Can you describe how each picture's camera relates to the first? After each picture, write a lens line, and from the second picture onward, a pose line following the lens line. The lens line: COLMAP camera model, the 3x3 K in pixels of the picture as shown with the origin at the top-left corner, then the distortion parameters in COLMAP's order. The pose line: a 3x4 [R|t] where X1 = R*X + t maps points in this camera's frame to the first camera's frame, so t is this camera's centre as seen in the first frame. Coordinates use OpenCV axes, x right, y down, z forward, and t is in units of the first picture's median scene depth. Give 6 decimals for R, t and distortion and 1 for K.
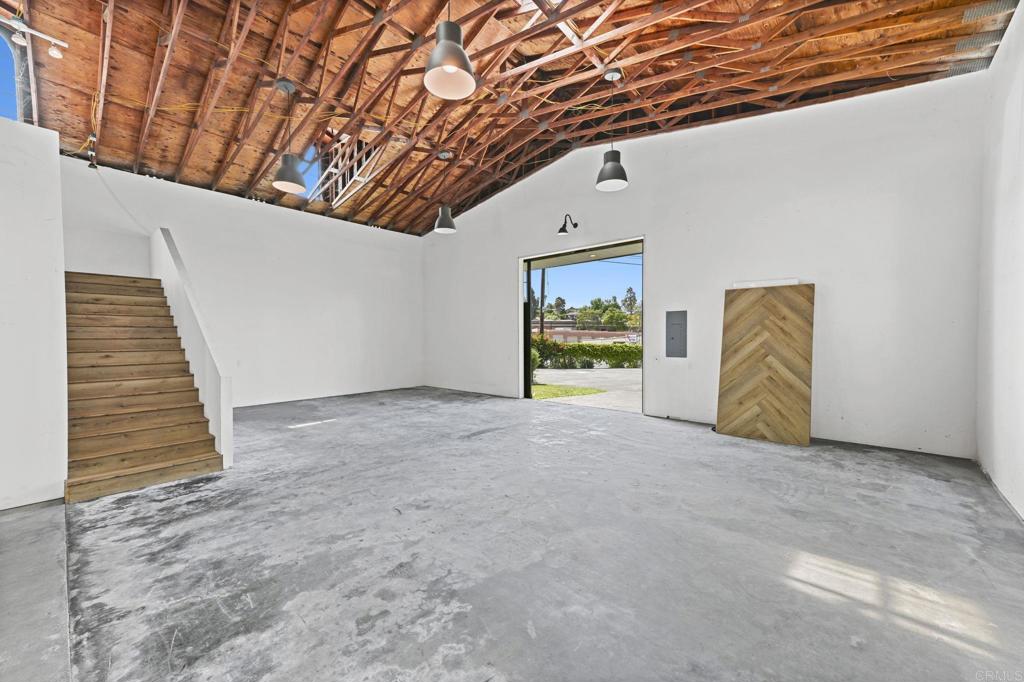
lens RADIAL K [[382.8, 0, 515.6], [0, 382.8, 334.4], [0, 0, 1]] dist [0.025982, 0.000045]
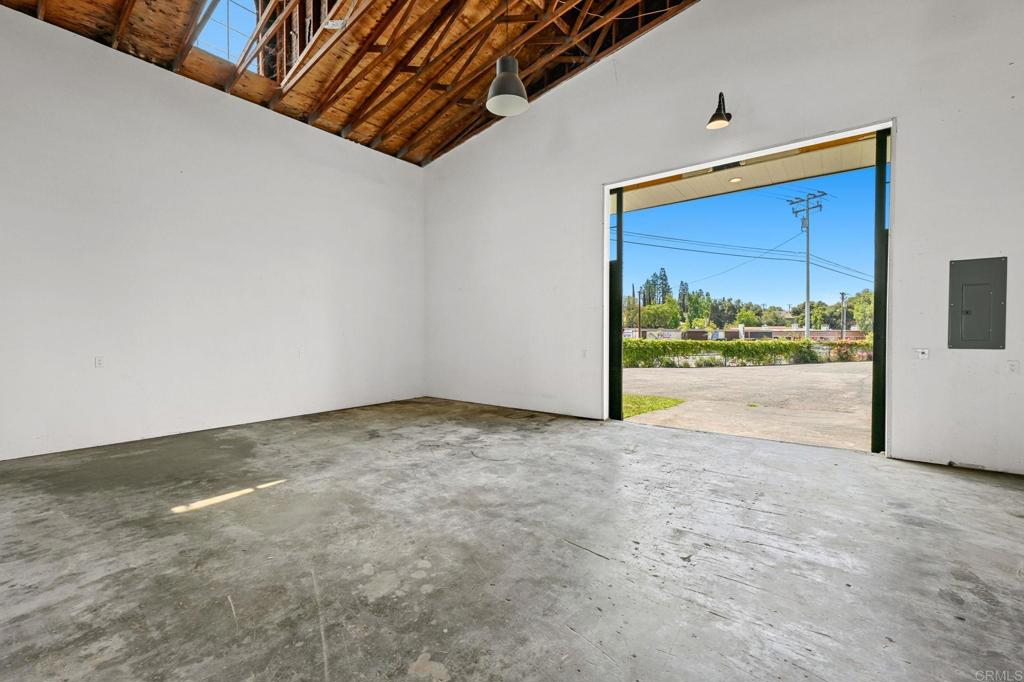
lens RADIAL K [[410.4, 0, 512.8], [0, 410.4, 335.8], [0, 0, 1]] dist [0.000726, 0.000065]
pose [[0.997461, 0.001942, 0.071183, -0.180166], [-0.002672, 0.999945, 0.010162, 0.029254], [-0.071159, -0.010326, 0.997412, 0.373808]]
